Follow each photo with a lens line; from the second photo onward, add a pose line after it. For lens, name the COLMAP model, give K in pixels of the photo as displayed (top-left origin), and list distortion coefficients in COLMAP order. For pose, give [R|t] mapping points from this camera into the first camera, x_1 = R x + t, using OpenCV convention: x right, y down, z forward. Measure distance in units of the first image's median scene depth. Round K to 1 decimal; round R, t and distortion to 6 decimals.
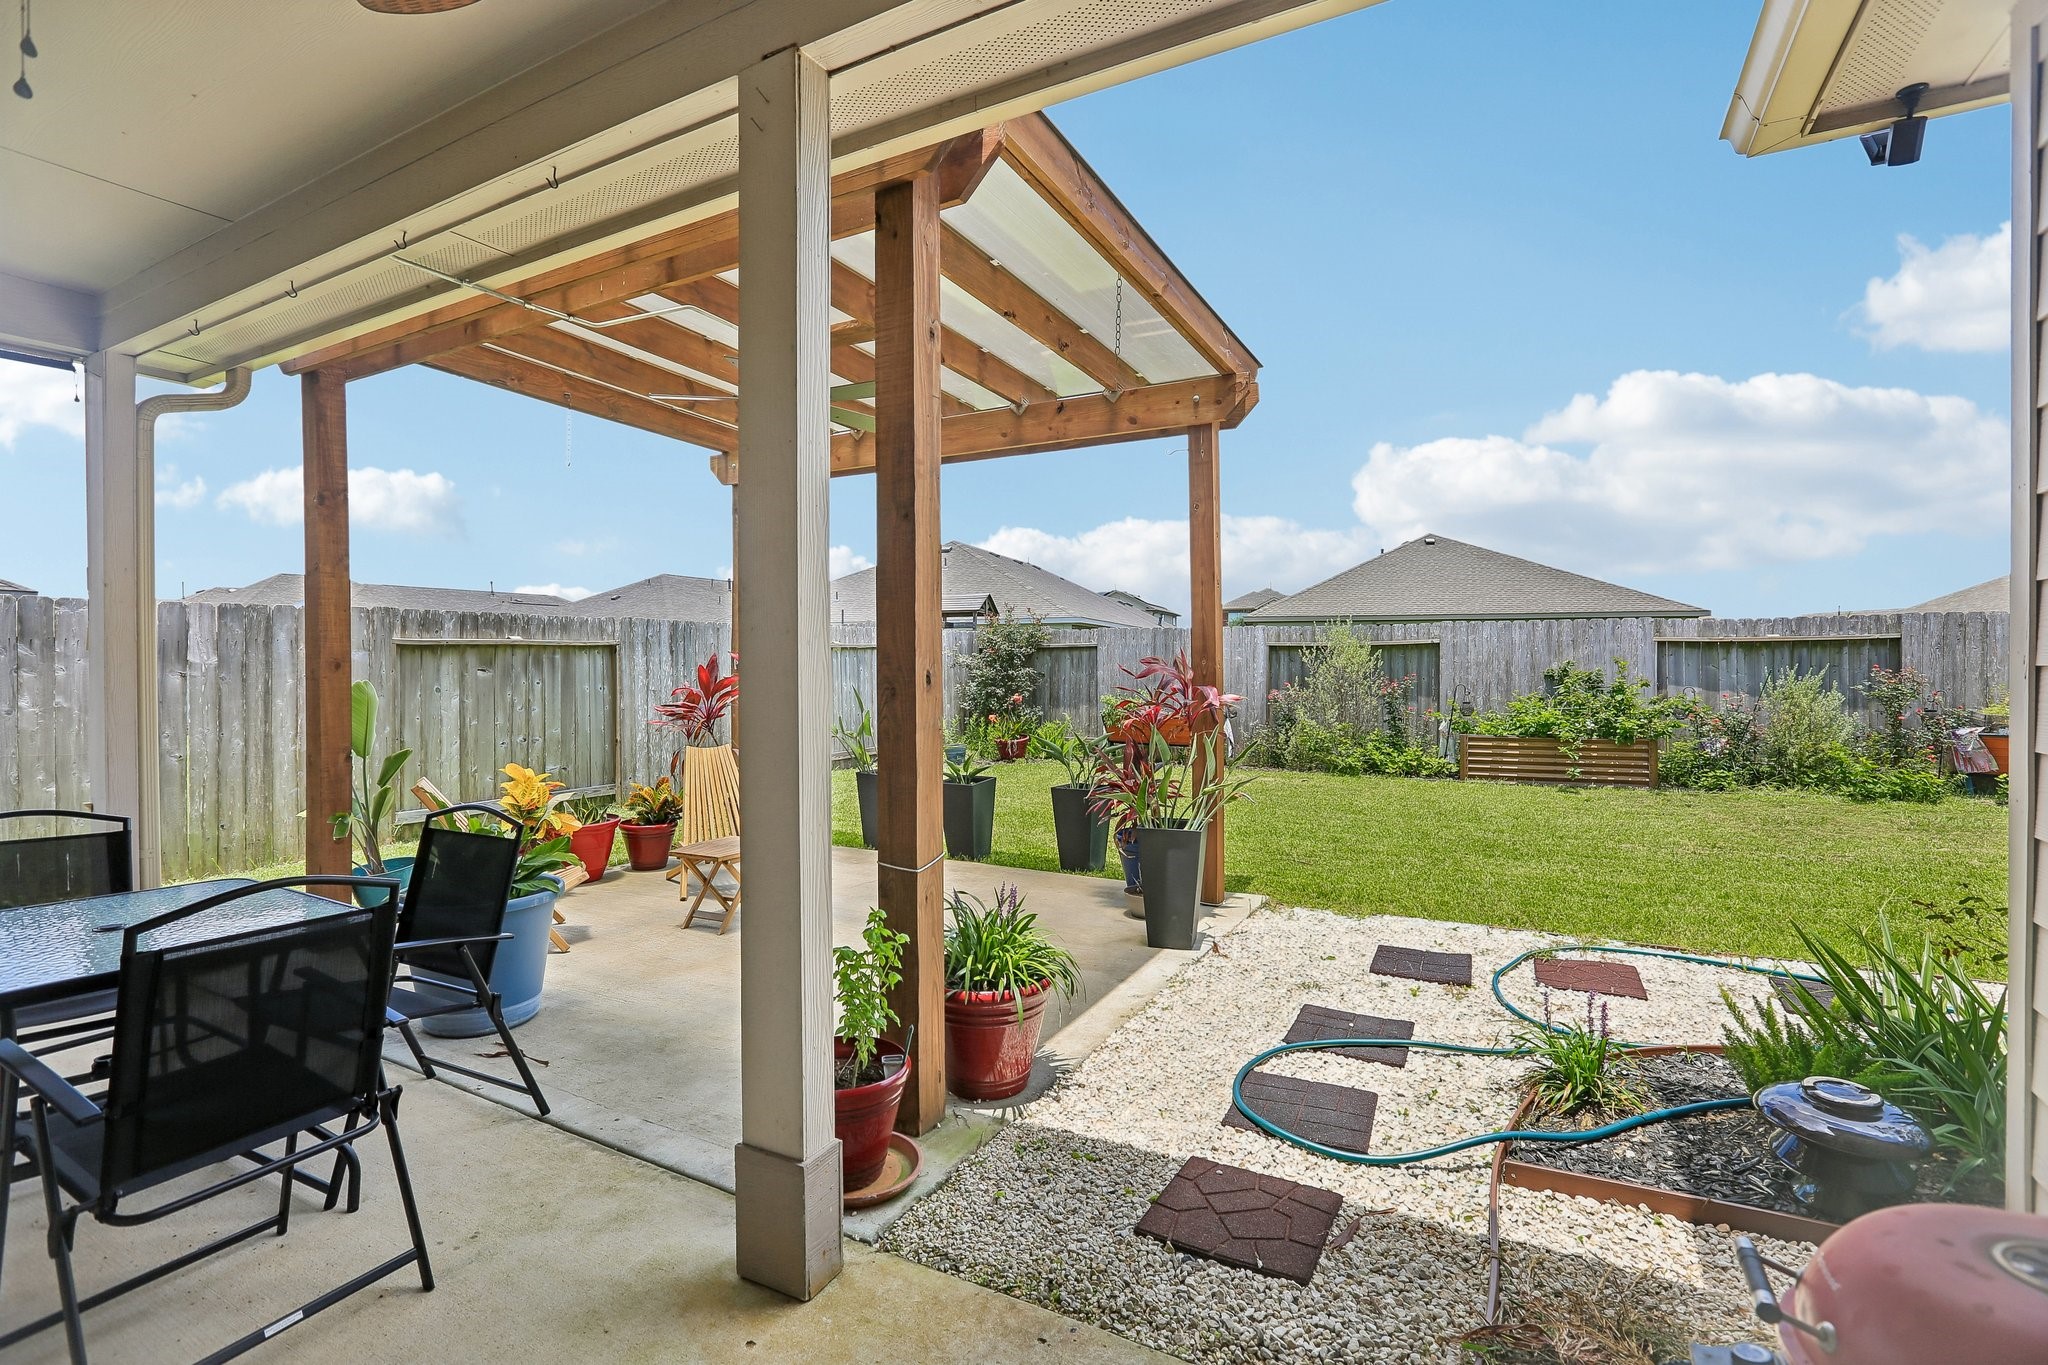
lens RADIAL K [[970.2, 0, 1029.3], [0, 970.2, 672.4], [0, 0, 1]] dist [-0.049406, 0.016691]
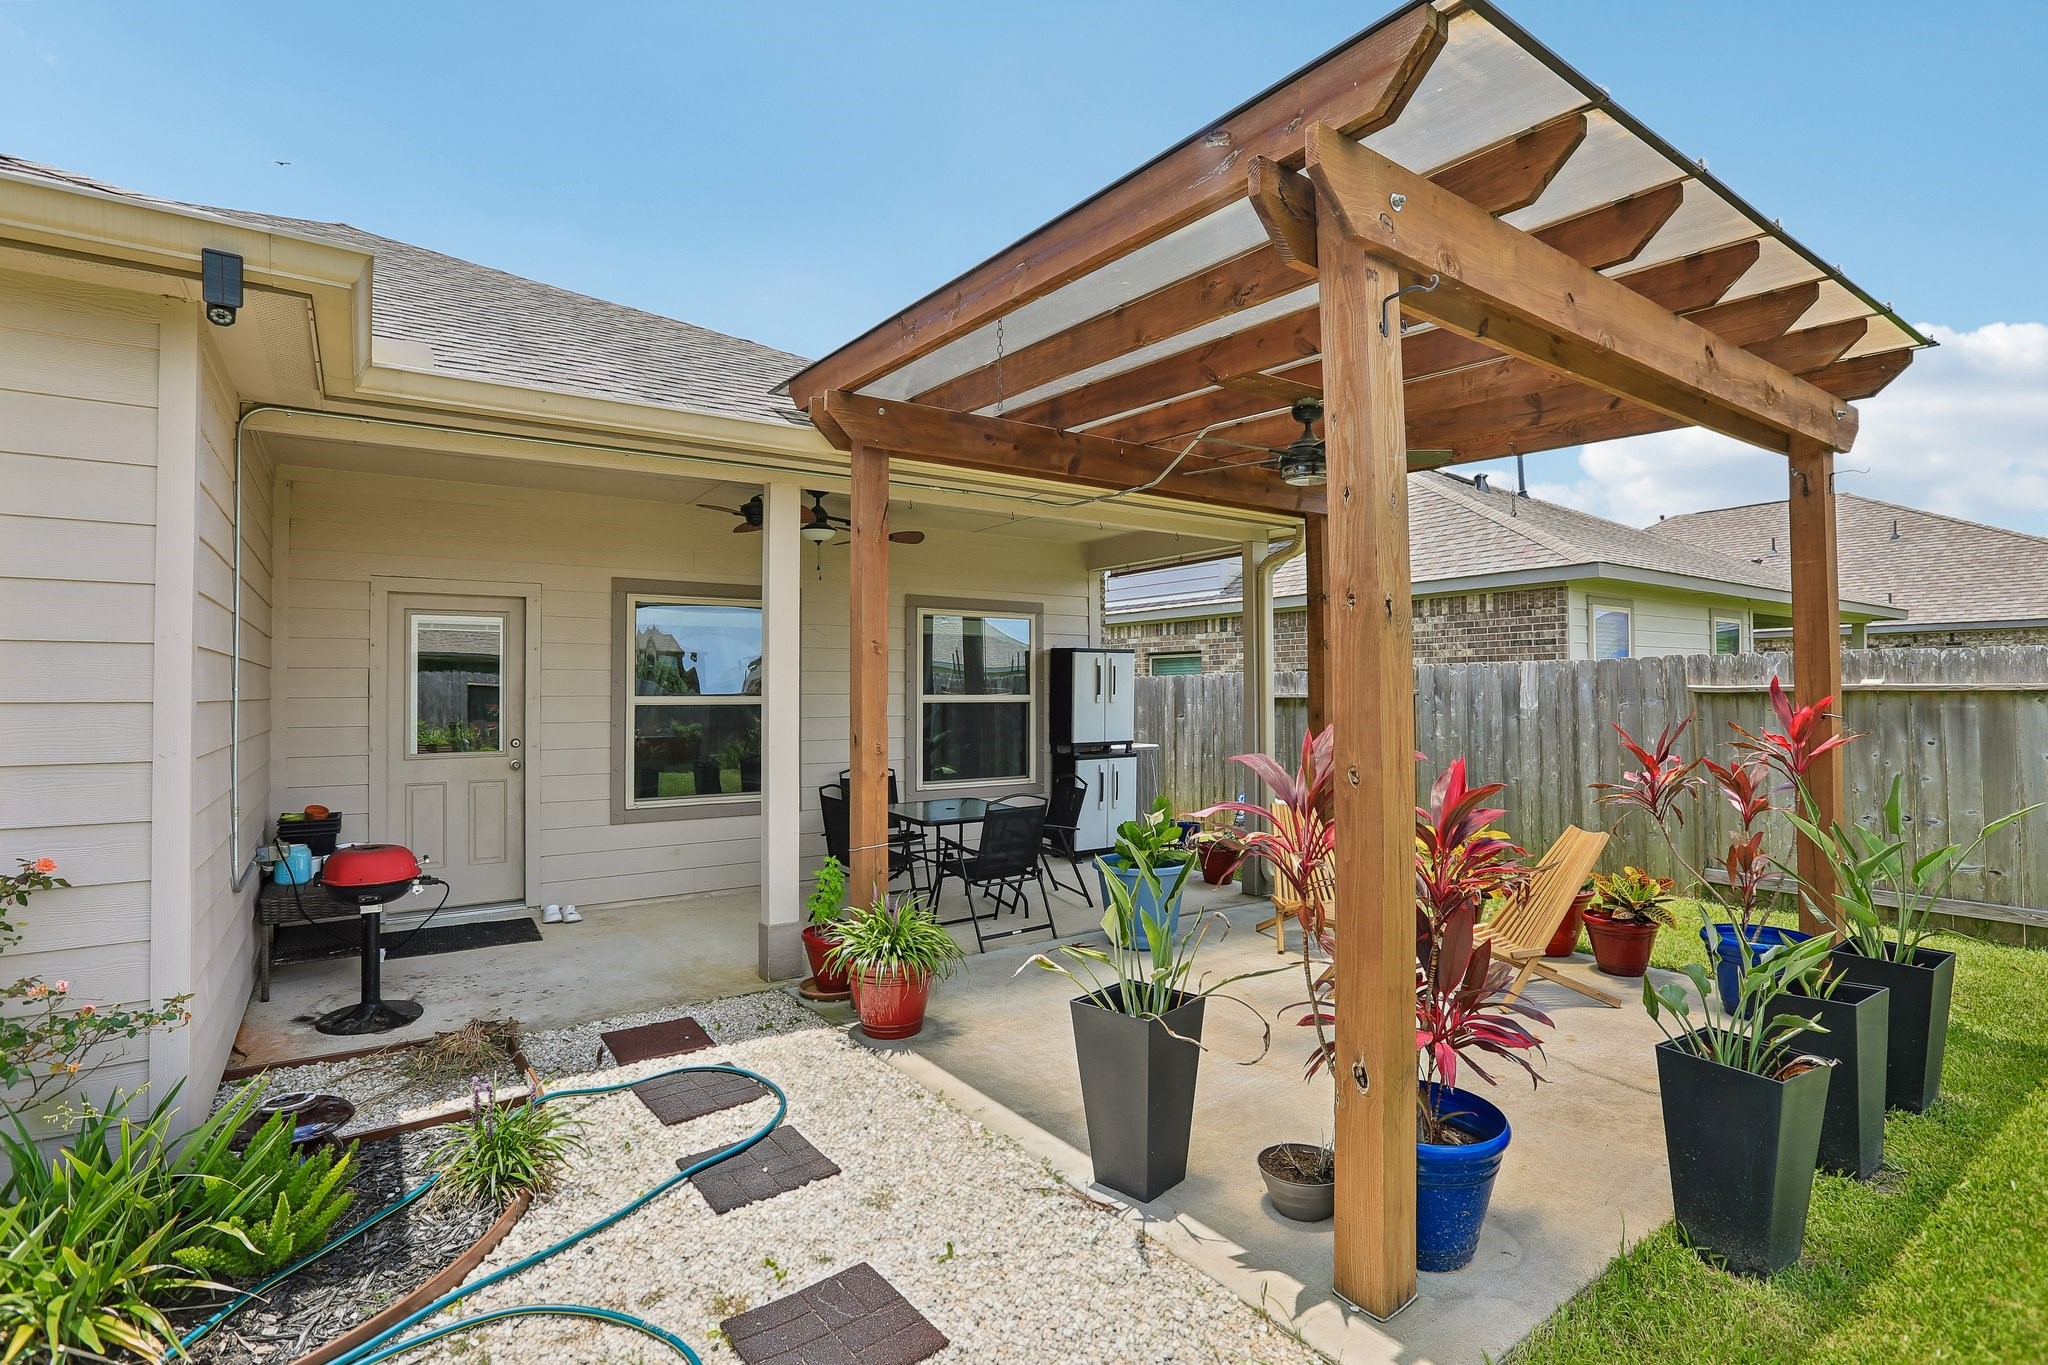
lens RADIAL K [[970.2, 0, 1009.9], [0, 970.2, 668.2], [0, 0, 1]] dist [-0.049406, 0.016691]
pose [[-0.457215, -0.012116, -0.889273, 0.506227], [-0.003915, 0.999925, -0.011610, -0.039777], [0.889347, -0.001827, -0.457229, 0.800678]]
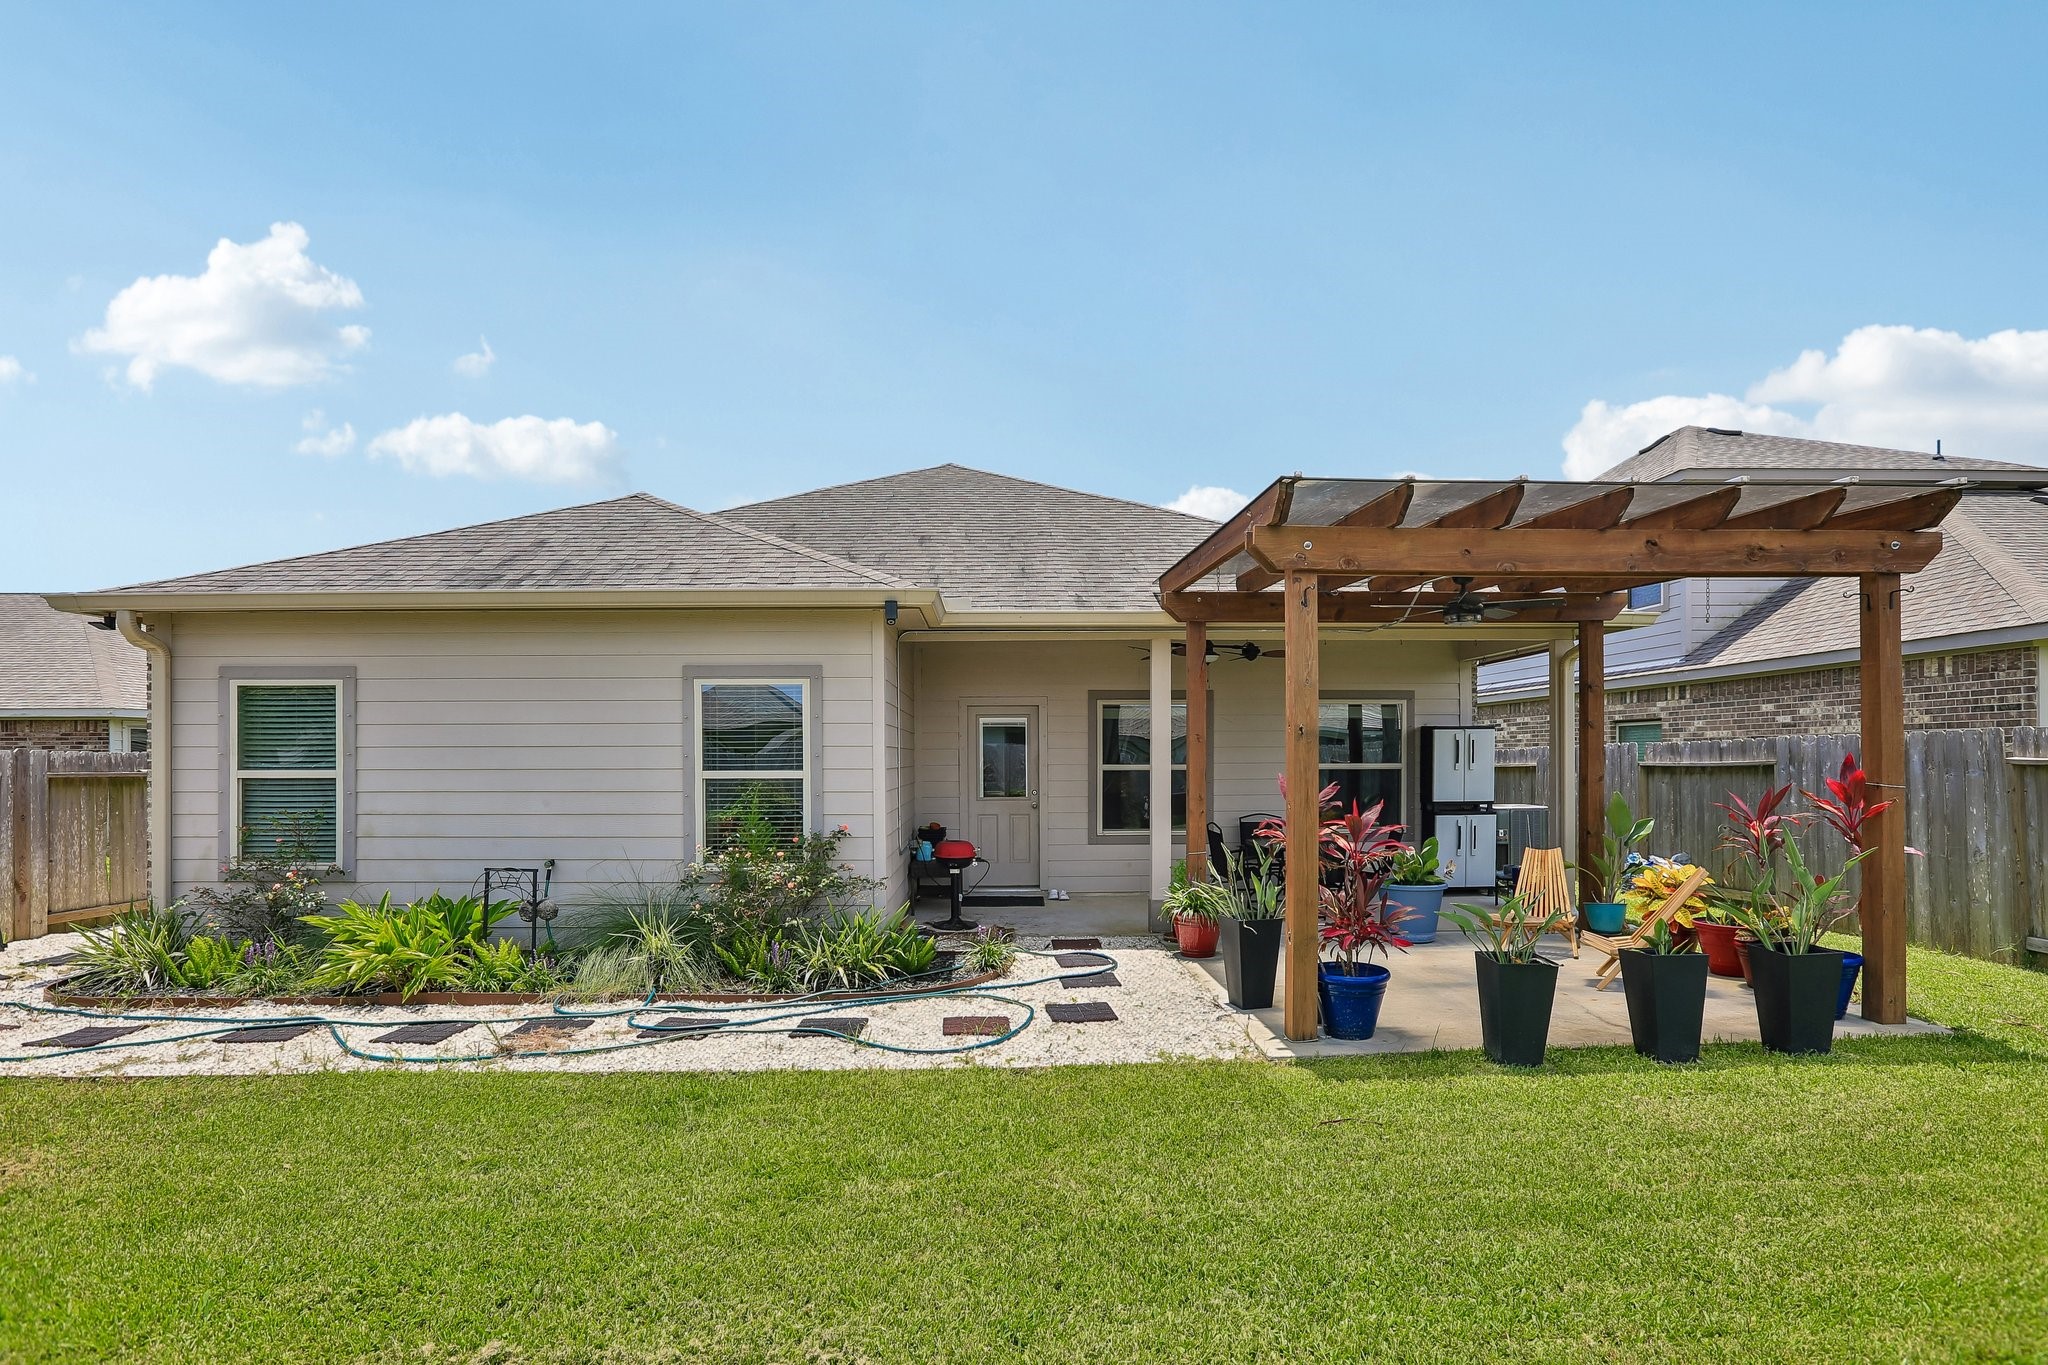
lens RADIAL K [[970.2, 0, 984.8], [0, 970.2, 727.1], [0, 0, 1]] dist [-0.049406, 0.016691]
pose [[-0.878058, -0.003755, -0.478540, 0.728867], [0.004419, 0.999863, -0.015955, -0.056878], [0.478534, -0.016125, -0.877921, 1.309427]]
